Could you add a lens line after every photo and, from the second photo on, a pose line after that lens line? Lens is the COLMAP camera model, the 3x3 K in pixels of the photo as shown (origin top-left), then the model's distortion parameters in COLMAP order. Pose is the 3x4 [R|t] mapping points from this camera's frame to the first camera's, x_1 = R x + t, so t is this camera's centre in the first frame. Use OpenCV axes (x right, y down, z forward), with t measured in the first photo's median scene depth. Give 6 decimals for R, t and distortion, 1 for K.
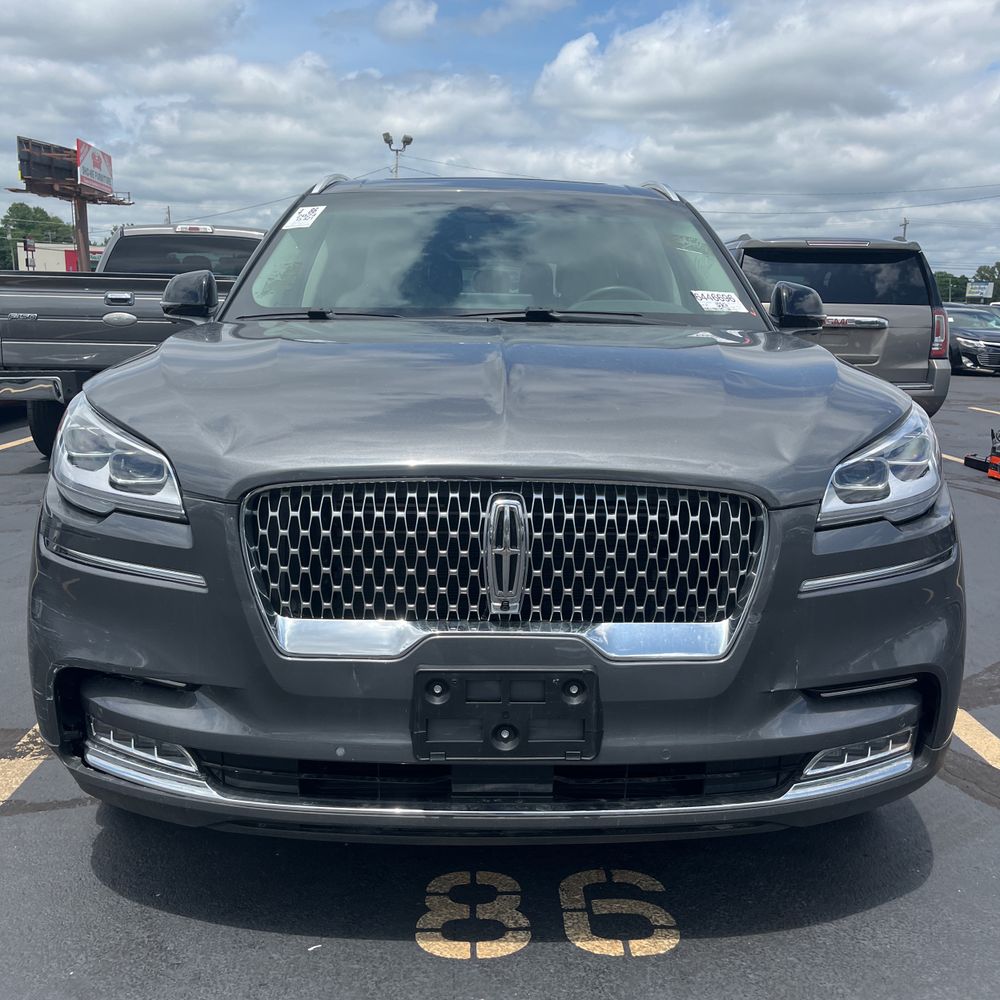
lens RADIAL K [[1004.3, 0, 486.9], [0, 1004.3, 502.0], [0, 0, 1]] dist [0.054510, -0.092776]
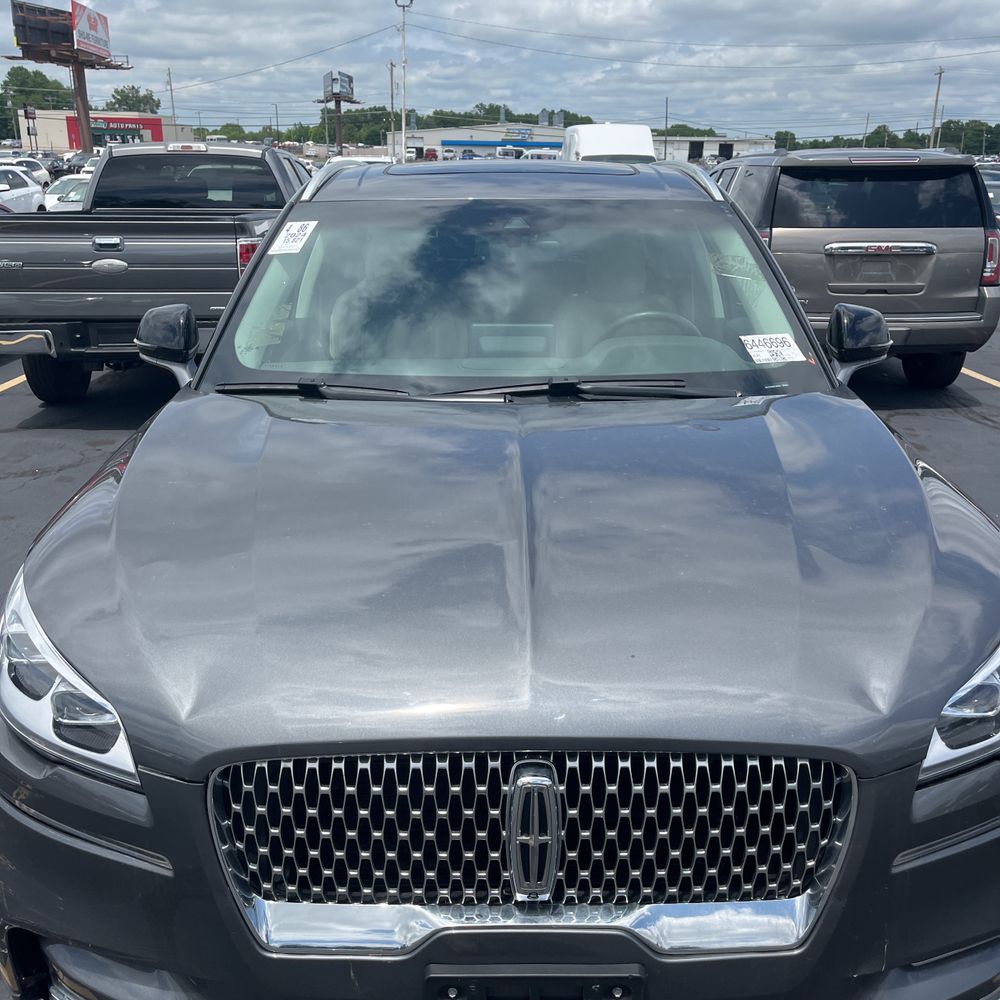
lens RADIAL K [[999.9, 0, 474.1], [0, 999.9, 493.0], [0, 0, 1]] dist [0.083941, -0.134209]
pose [[0.999539, -0.011217, -0.028202, -0.002836], [0.014423, 0.993123, 0.116187, -0.308940], [0.026705, -0.116540, 0.992827, 0.212943]]
